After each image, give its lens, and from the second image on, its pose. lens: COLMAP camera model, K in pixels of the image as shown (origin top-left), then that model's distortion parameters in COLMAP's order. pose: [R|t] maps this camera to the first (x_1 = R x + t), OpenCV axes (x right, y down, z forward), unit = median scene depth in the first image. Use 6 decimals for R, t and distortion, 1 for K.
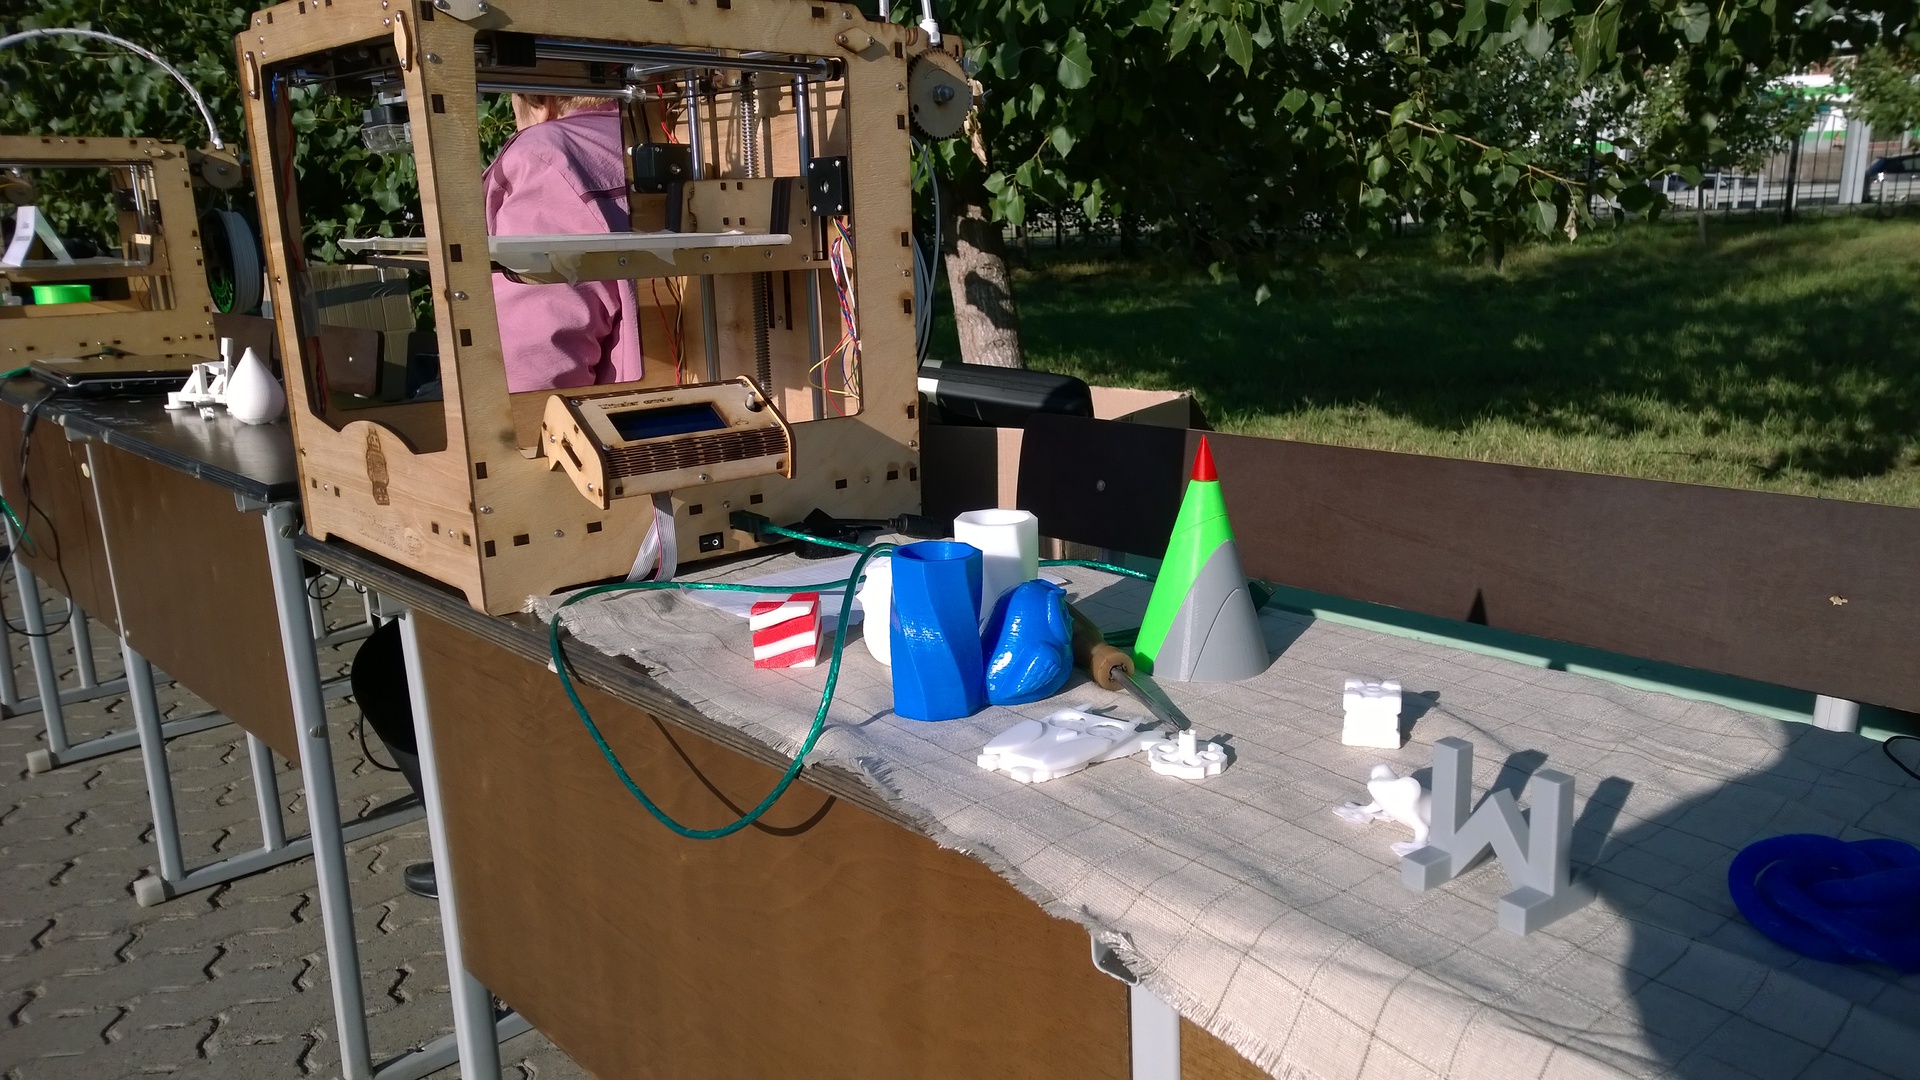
lens RADIAL K [[1446.2, 0, 960.0], [0, 1446.2, 540.0], [0, 0, 1]] dist [0.069438, 0.000837]
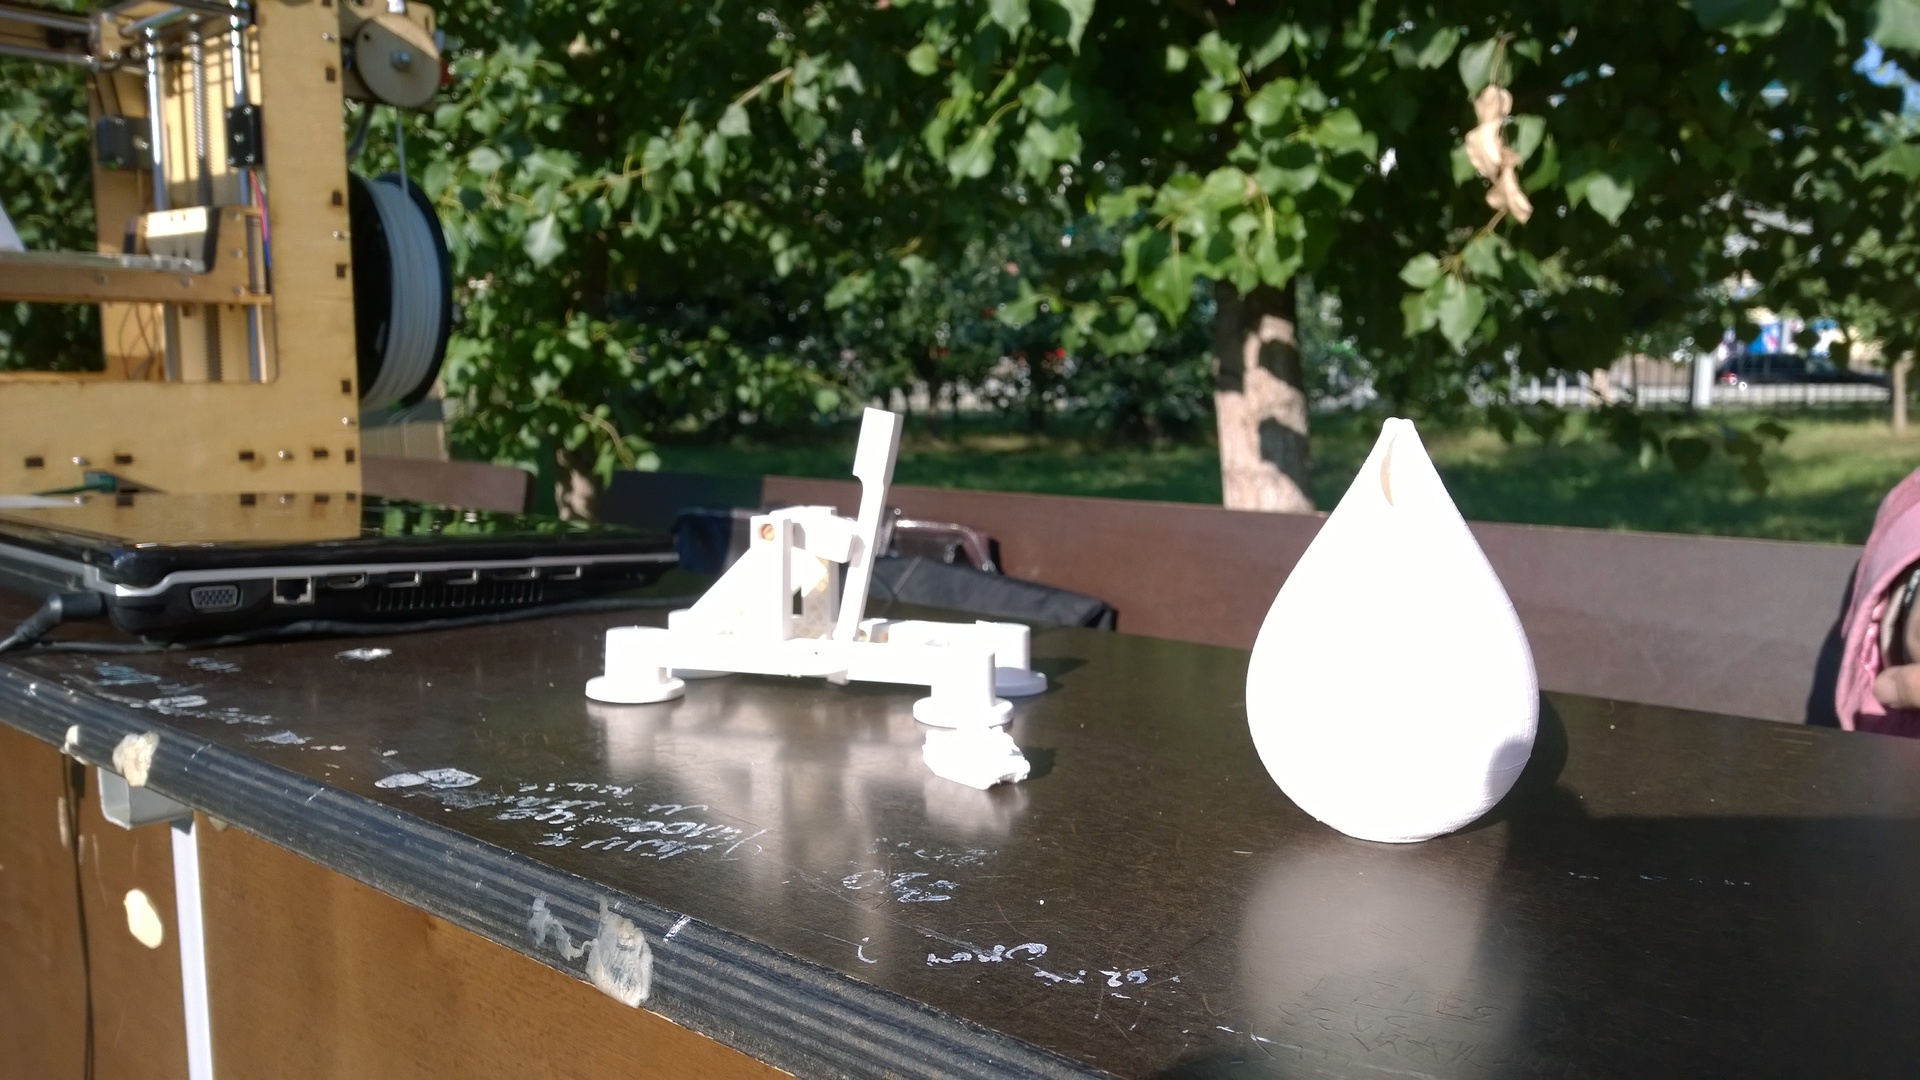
lens RADIAL K [[1446.2, 0, 960.0], [0, 1446.2, 540.0], [0, 0, 1]] dist [0.069438, 0.000837]
pose [[0.990298, 0.020704, 0.137405, -0.402163], [-0.003794, 0.992498, -0.122205, -0.067344], [-0.138905, 0.120498, 0.982947, 0.594329]]
